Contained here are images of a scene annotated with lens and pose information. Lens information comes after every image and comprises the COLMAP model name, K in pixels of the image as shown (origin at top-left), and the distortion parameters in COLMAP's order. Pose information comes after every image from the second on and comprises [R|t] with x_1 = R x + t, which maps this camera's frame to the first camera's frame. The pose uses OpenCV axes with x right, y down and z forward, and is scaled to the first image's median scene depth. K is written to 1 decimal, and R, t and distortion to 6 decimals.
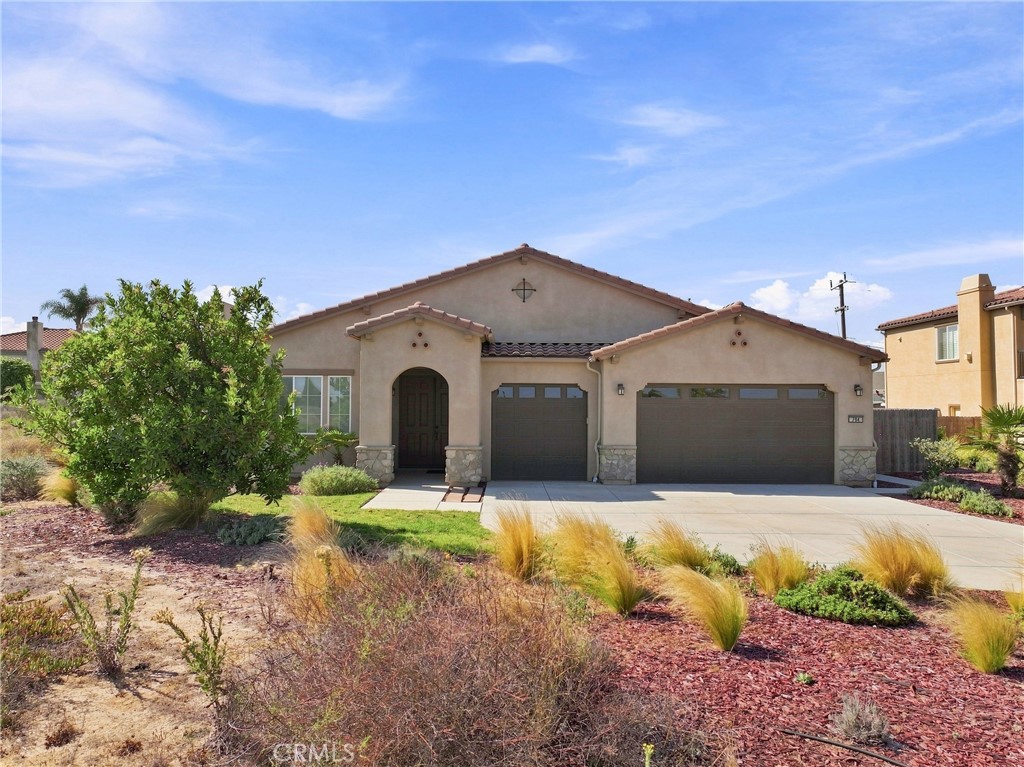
lens RADIAL K [[720.1, 0, 515.9], [0, 720.1, 379.6], [0, 0, 1]] dist [-0.003776, 0.037884]
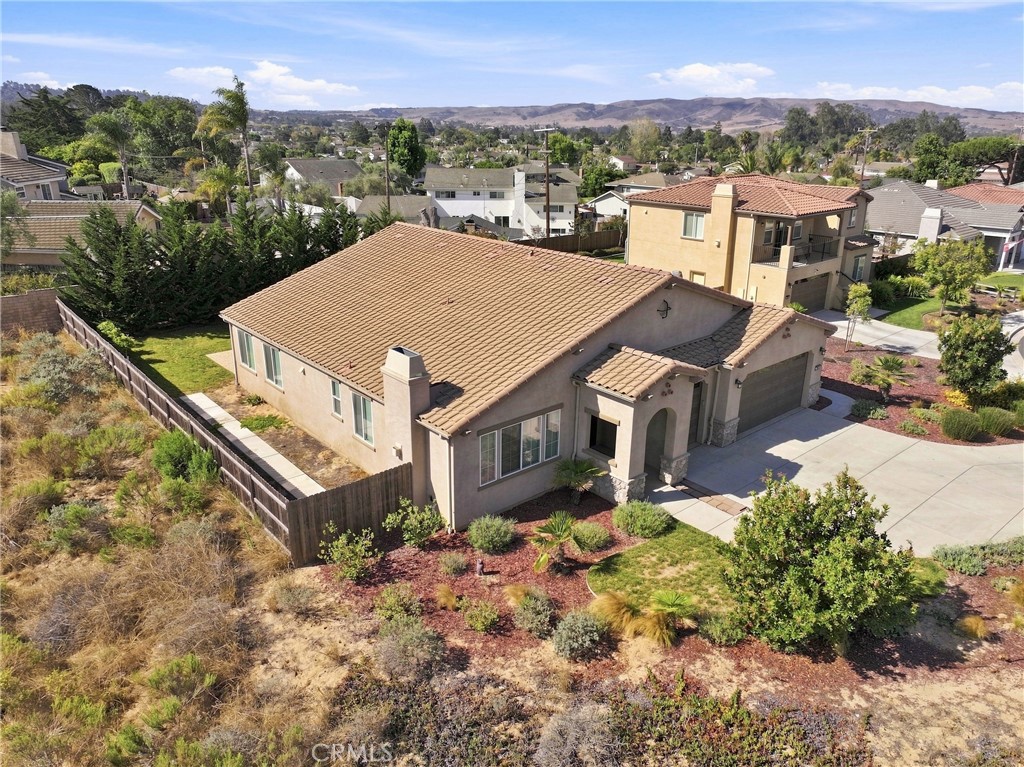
lens RADIAL K [[720.1, 0, 515.9], [0, 720.1, 379.6], [0, 0, 1]] dist [-0.003776, 0.037884]
pose [[0.768894, -0.213977, 0.602508, -1.030461], [-0.023975, 0.932026, 0.361598, -0.490148], [-0.638927, -0.292476, 0.711499, 0.268850]]
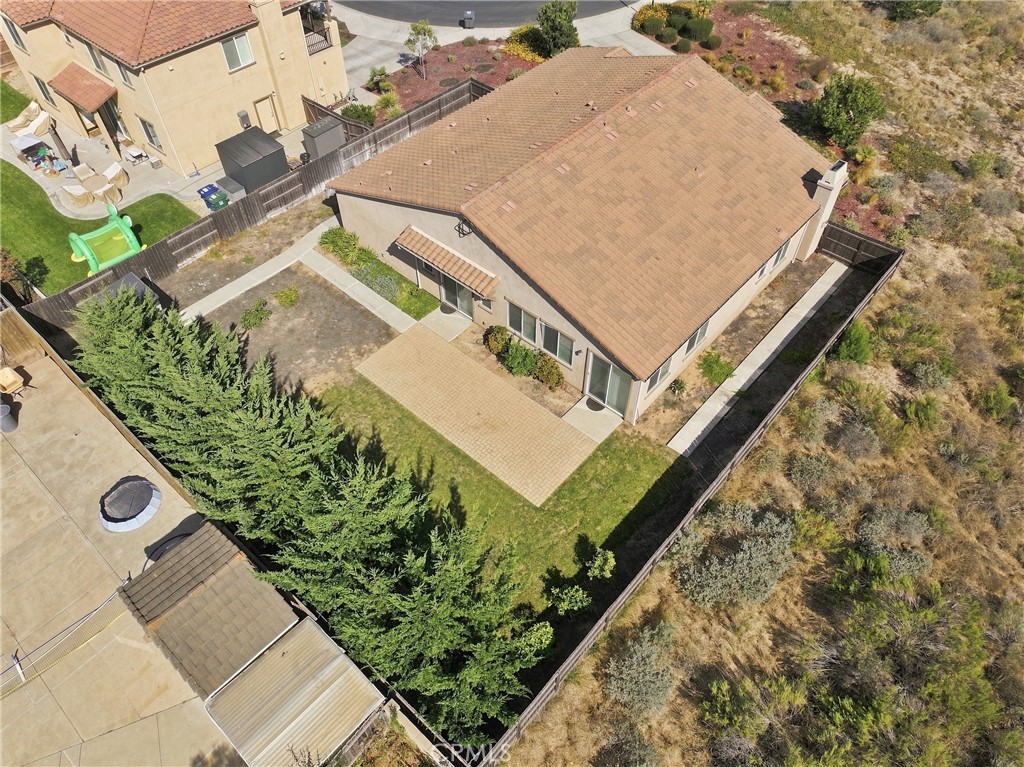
lens RADIAL K [[720.1, 0, 515.9], [0, 720.1, 379.6], [0, 0, 1]] dist [-0.003776, 0.037884]
pose [[-0.735072, -0.518457, 0.436889, -0.946460], [-0.026734, 0.666053, 0.745426, -1.065633], [-0.677462, 0.536261, -0.503457, 2.875662]]
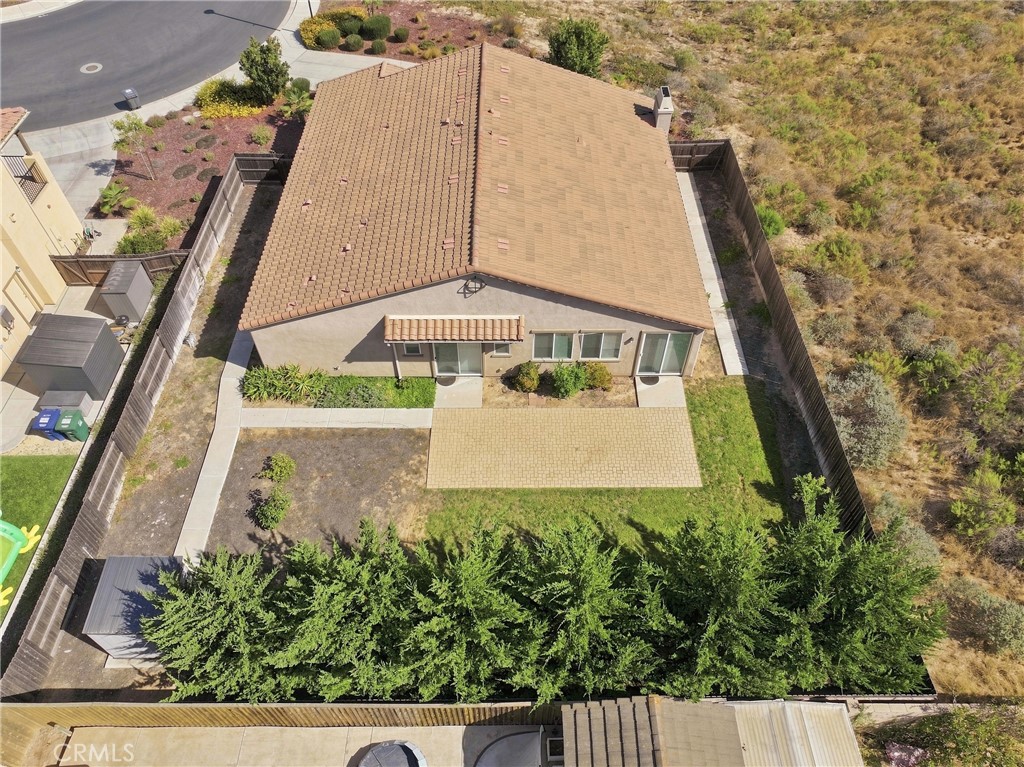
lens RADIAL K [[720.1, 0, 515.9], [0, 720.1, 379.6], [0, 0, 1]] dist [-0.003776, 0.037884]
pose [[-0.999856, -0.016870, 0.001834, -0.093100], [-0.009907, 0.668059, 0.744043, -1.057145], [-0.013777, 0.743917, -0.668129, 3.082954]]
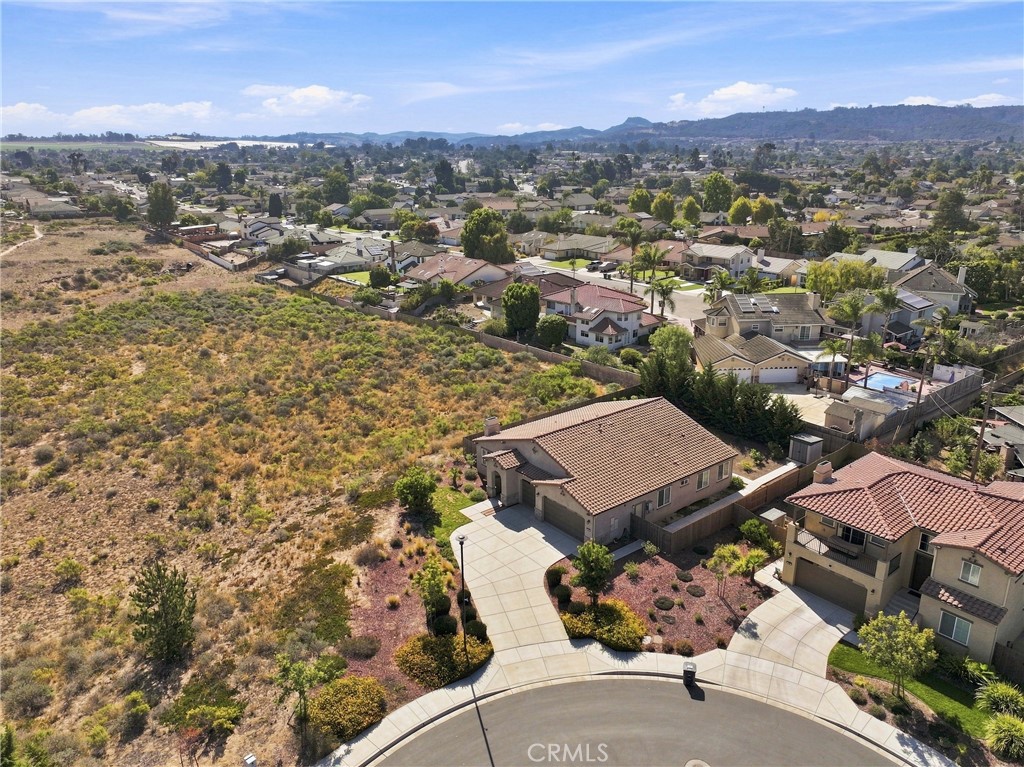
lens RADIAL K [[720.1, 0, 515.9], [0, 720.1, 379.6], [0, 0, 1]] dist [-0.003776, 0.037884]
pose [[0.607252, 0.229239, -0.760719, 2.471515], [0.038645, 0.947815, 0.316469, -1.533507], [0.793569, -0.221575, 0.566704, -0.841523]]
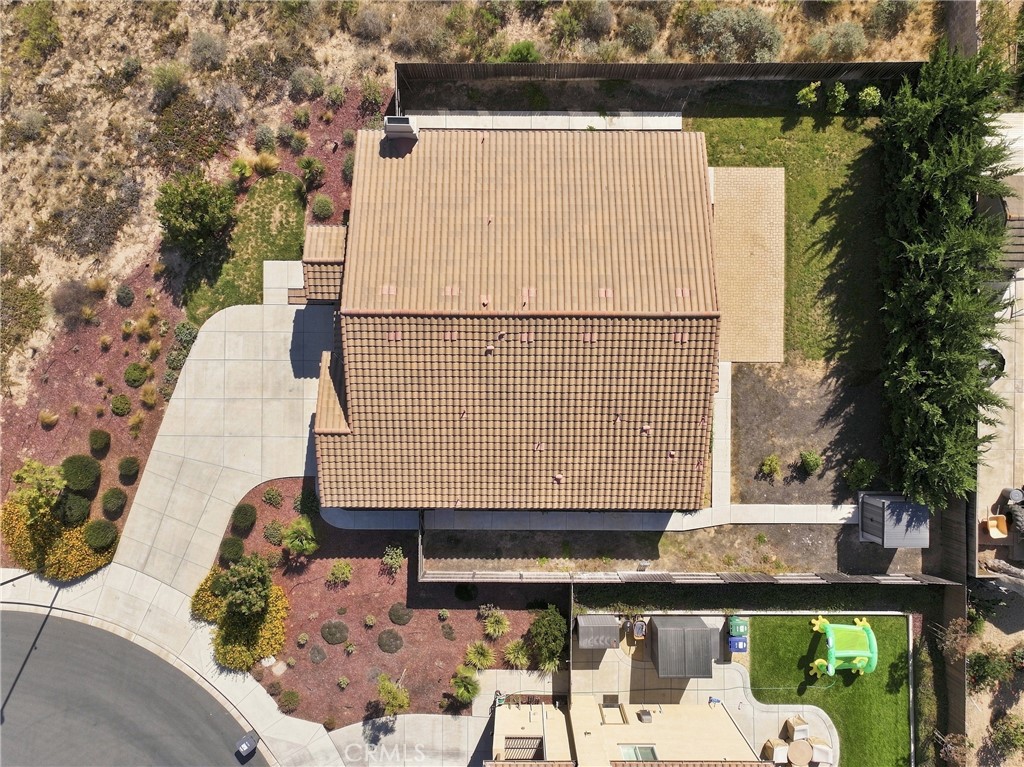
lens RADIAL K [[720.1, 0, 515.9], [0, 720.1, 379.6], [0, 0, 1]] dist [-0.003776, 0.037884]
pose [[-0.028211, 0.999515, -0.013191, 0.190352], [0.034404, 0.014160, 0.999308, -1.933367], [0.999010, 0.027738, -0.034787, 1.559321]]
